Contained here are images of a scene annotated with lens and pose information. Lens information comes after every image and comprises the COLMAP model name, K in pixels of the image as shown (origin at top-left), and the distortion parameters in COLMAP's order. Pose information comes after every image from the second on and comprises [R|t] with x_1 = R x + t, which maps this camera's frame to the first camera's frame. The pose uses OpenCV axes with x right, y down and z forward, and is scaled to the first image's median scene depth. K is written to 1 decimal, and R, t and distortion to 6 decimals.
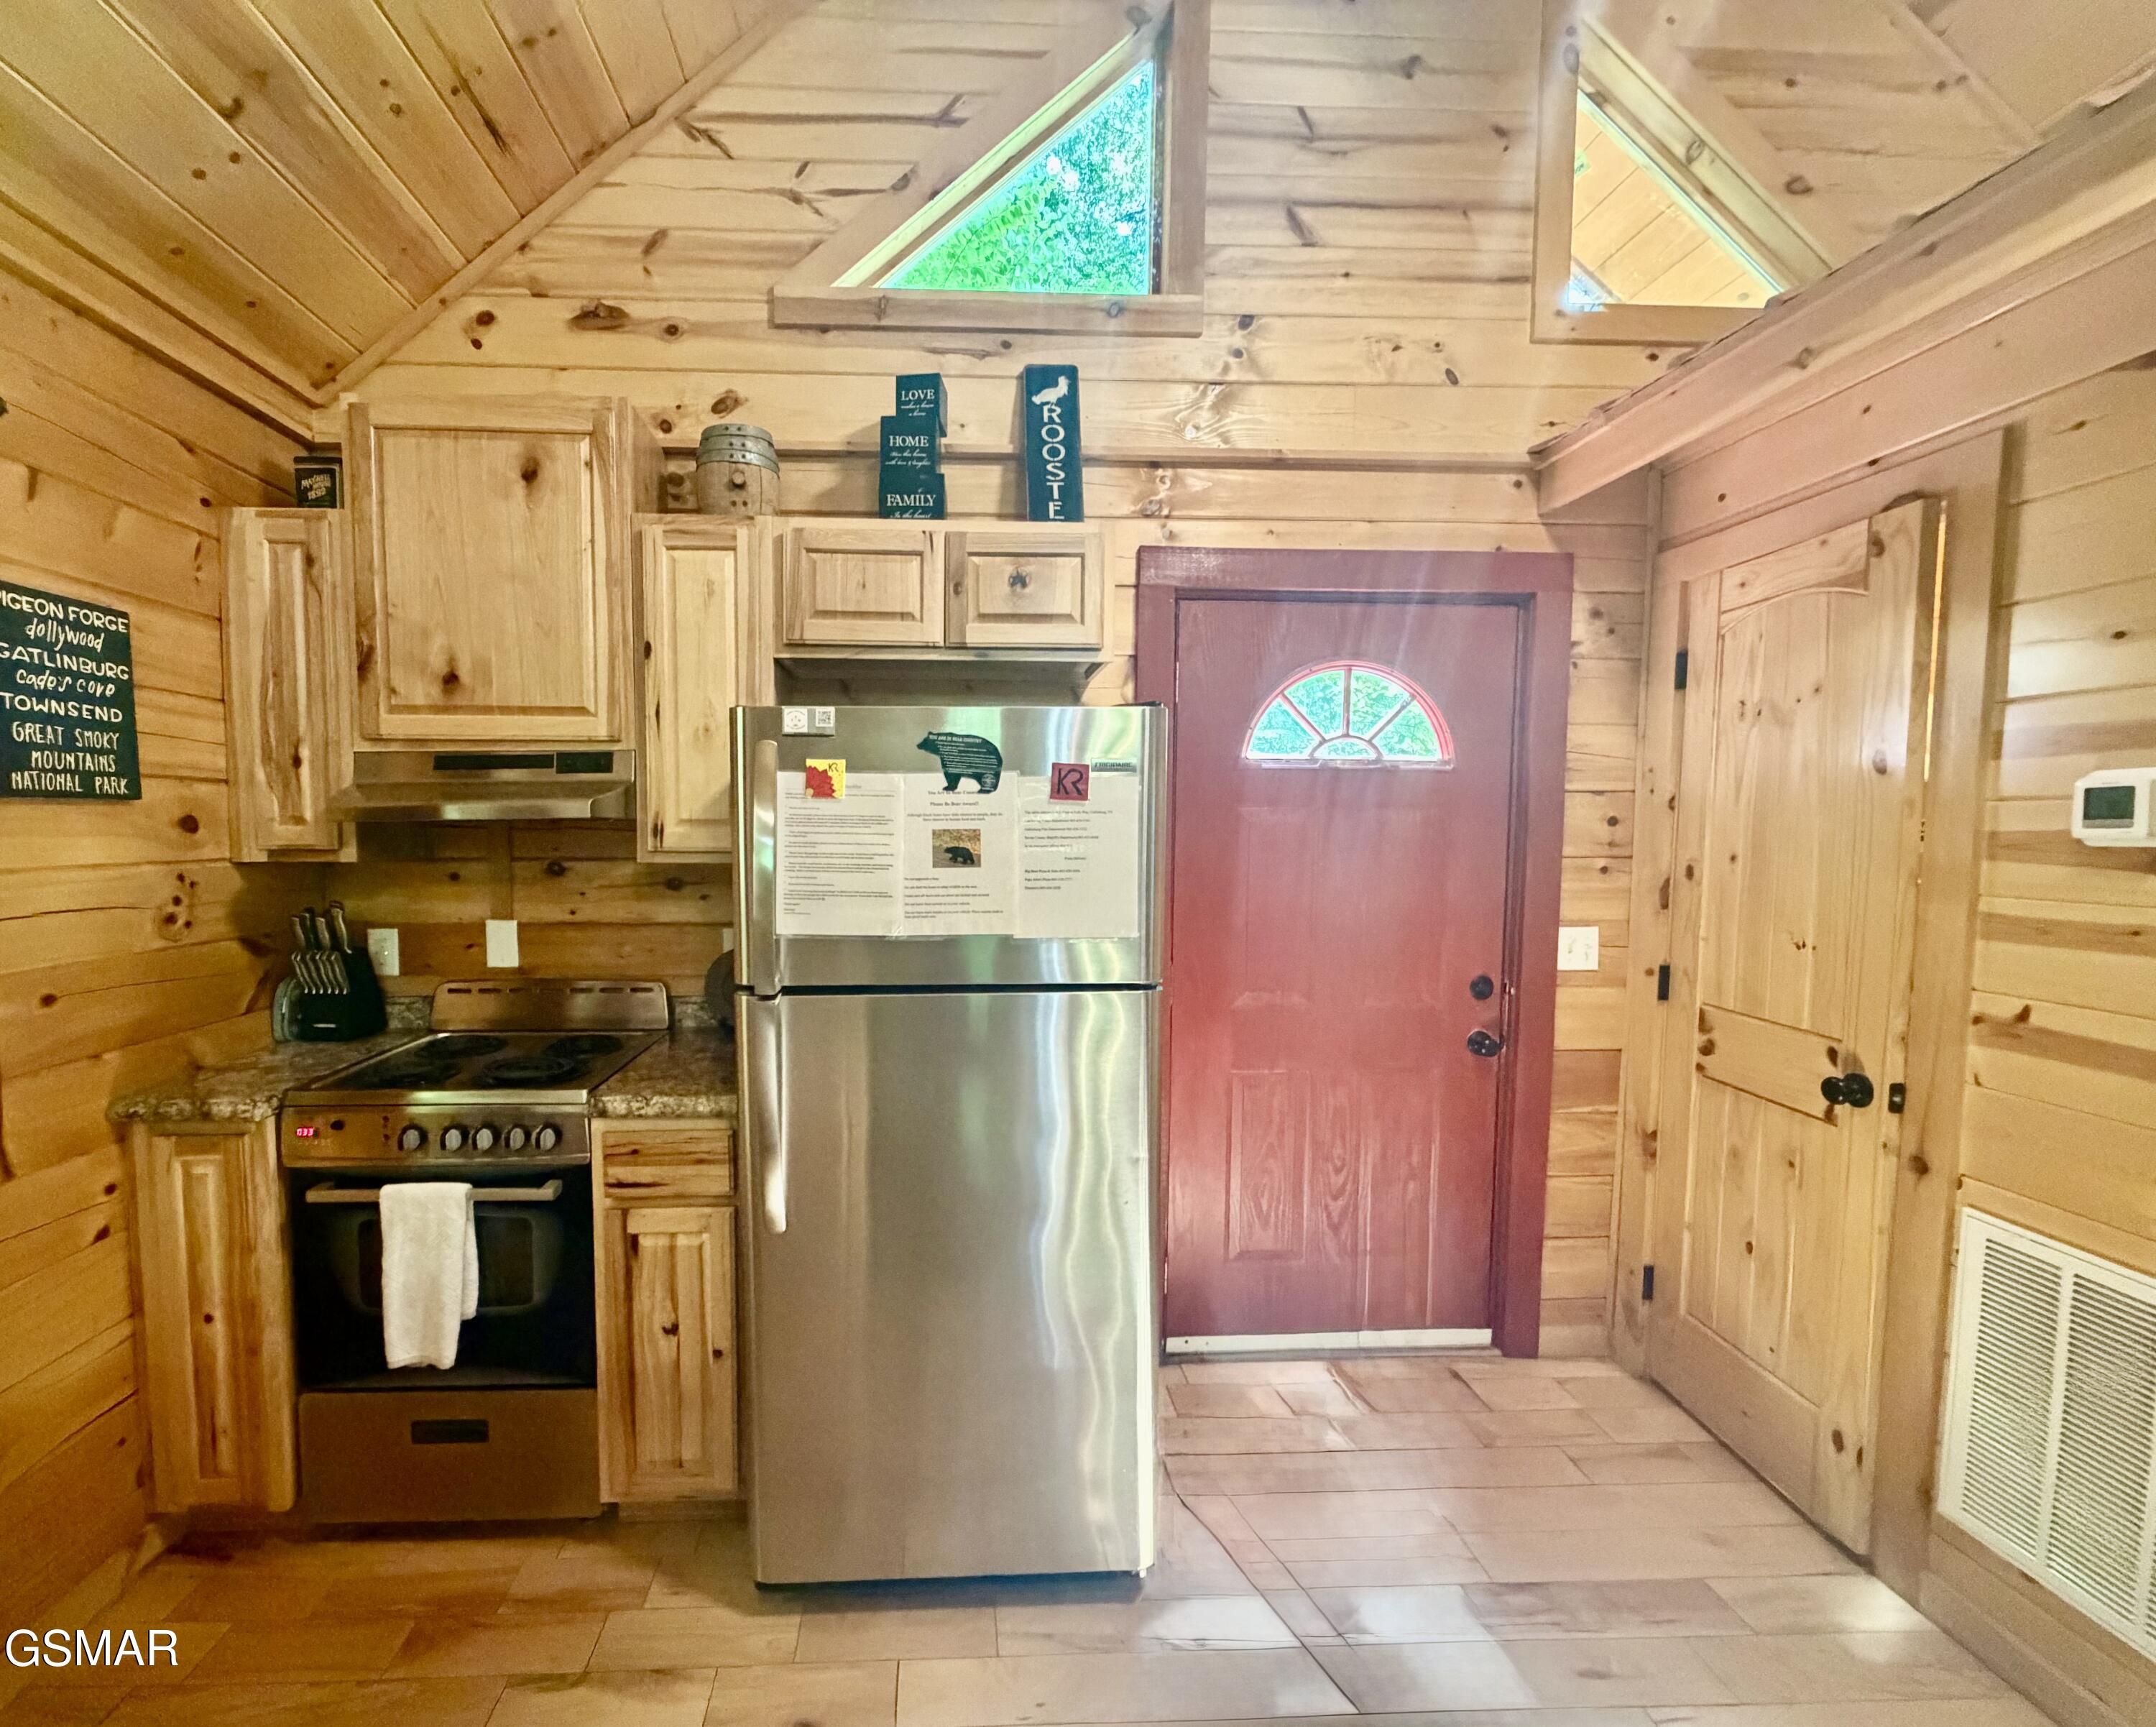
lens RADIAL K [[847.2, 0, 1076.6], [0, 847.2, 883.5], [0, 0, 1]] dist [-0.000871, -0.000237]
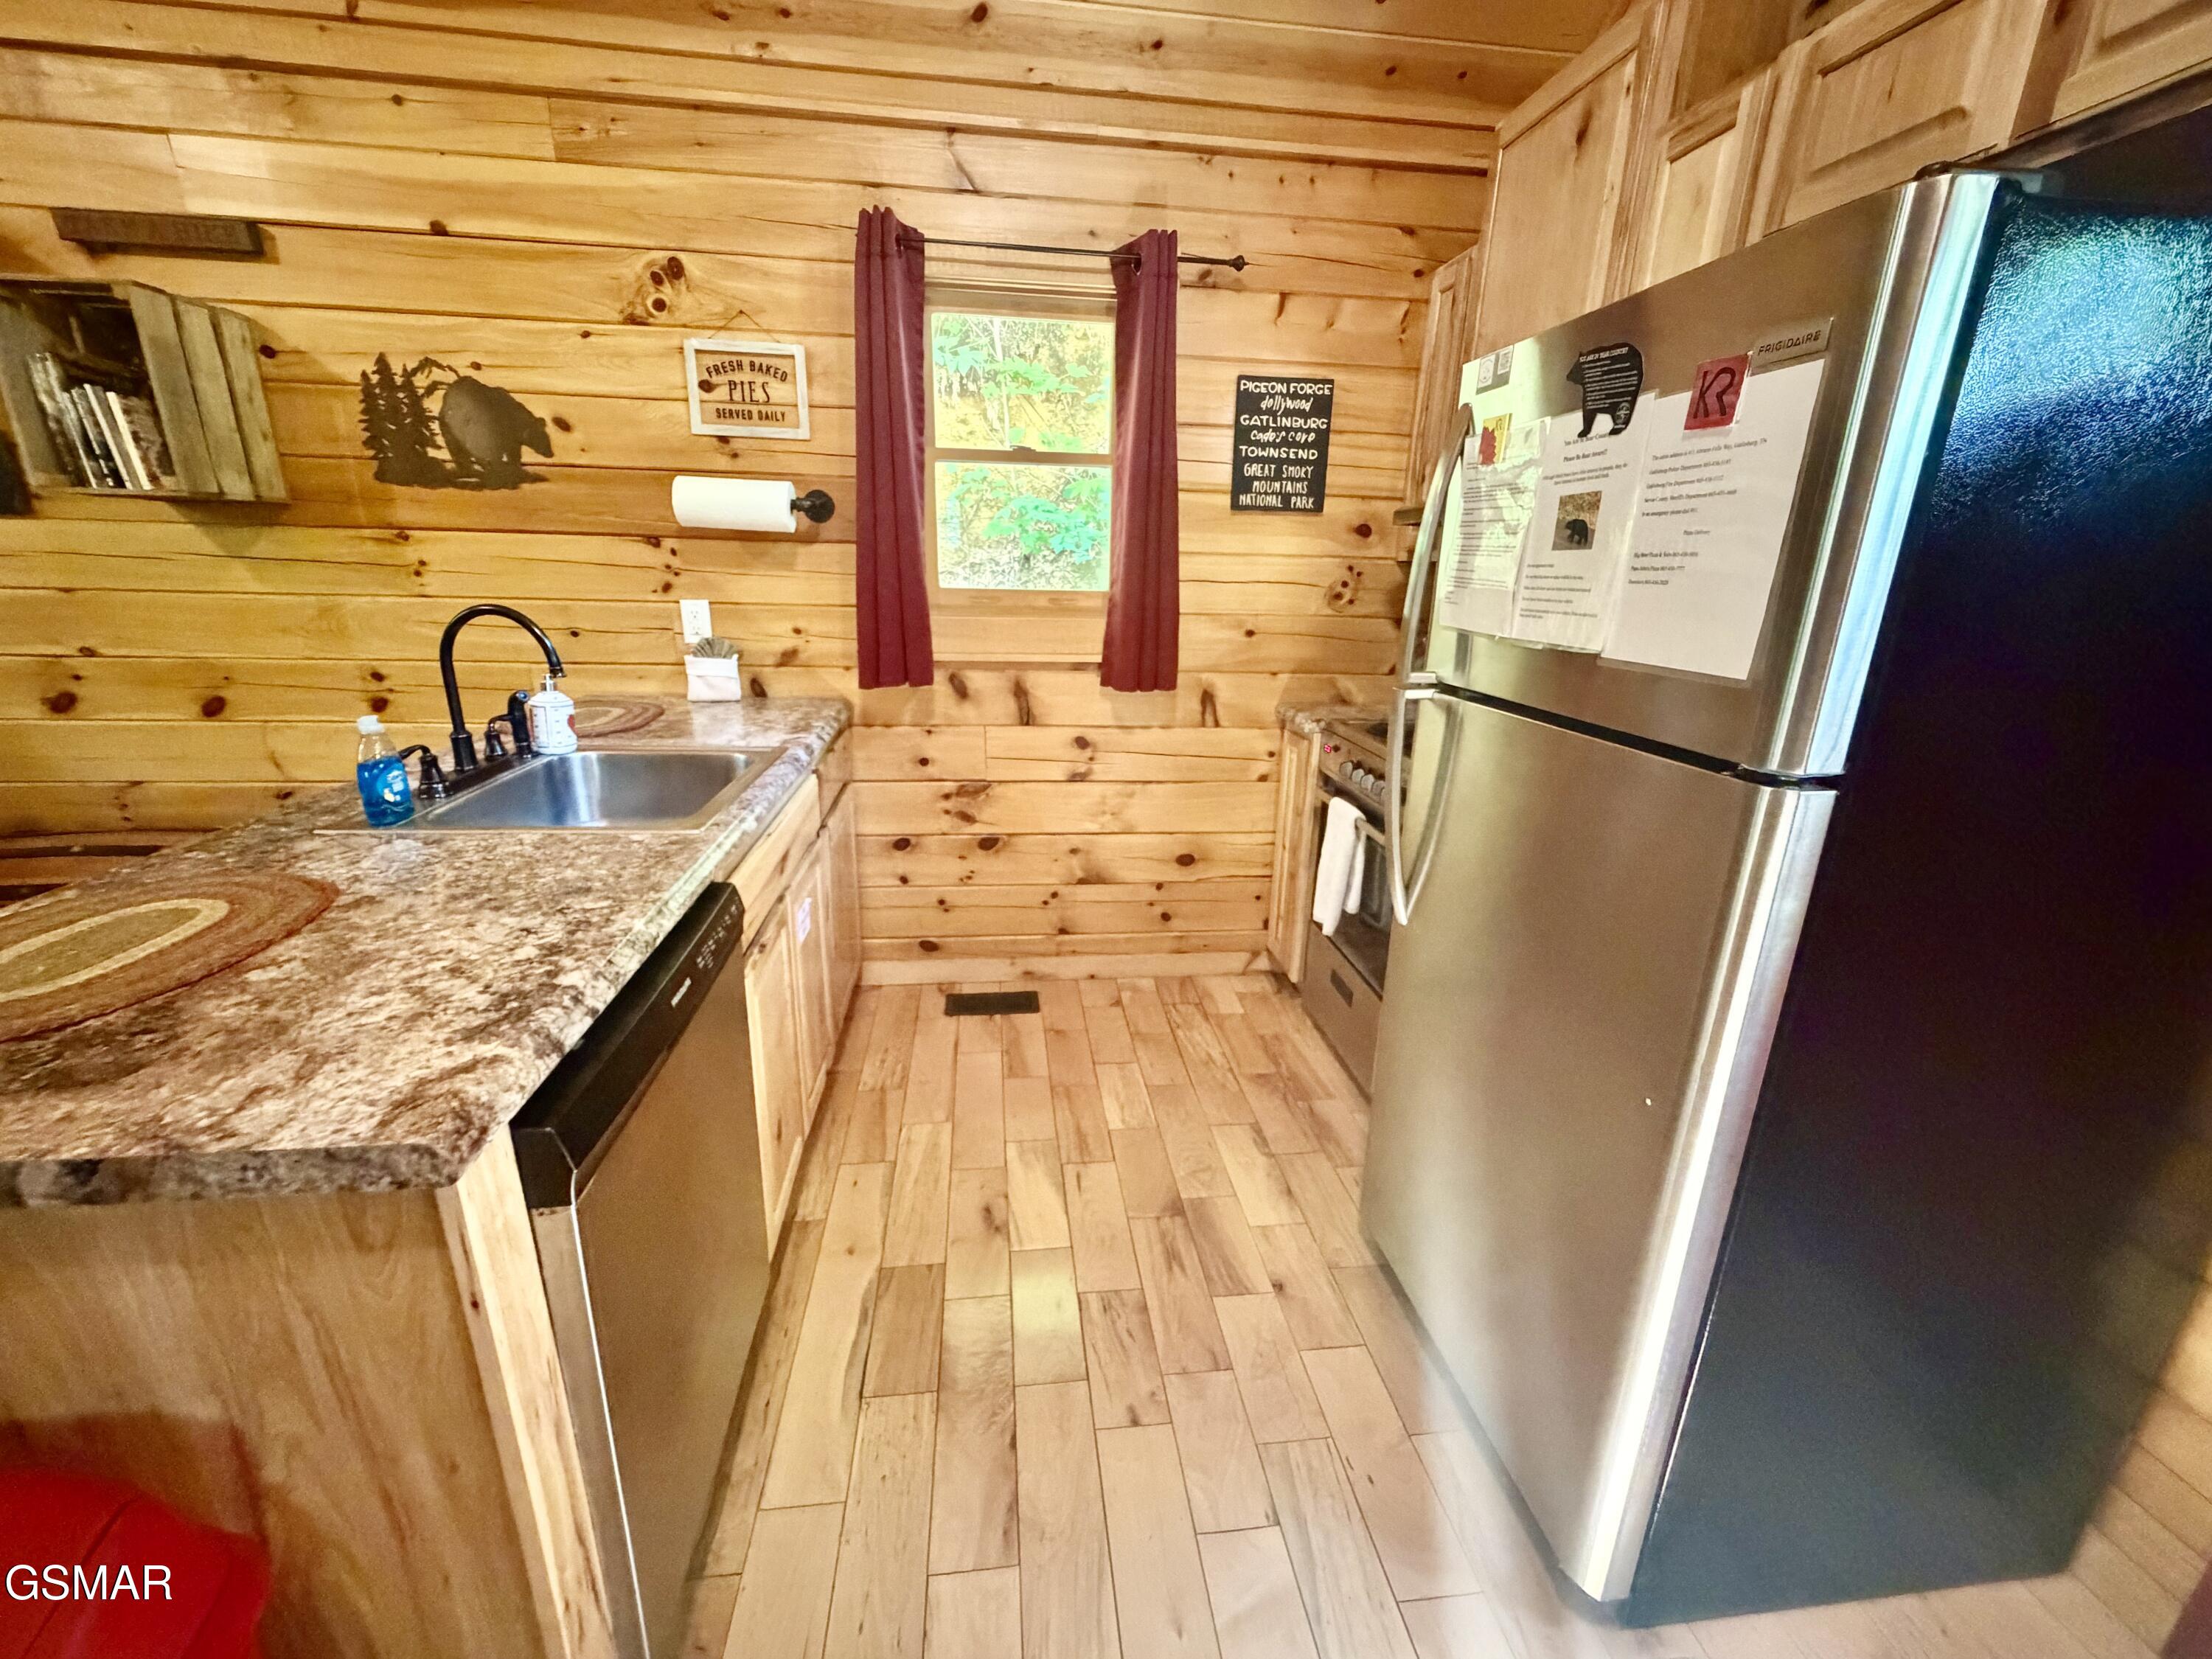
lens RADIAL K [[881.5, 0, 1099.6], [0, 881.5, 825.7], [0, 0, 1]] dist [0.000120, -0.000342]
pose [[0.083995, 0.290681, -0.953126, 0.585792], [-0.083374, 0.955202, 0.283967, 0.025192], [0.992972, 0.055614, 0.104467, 0.504972]]
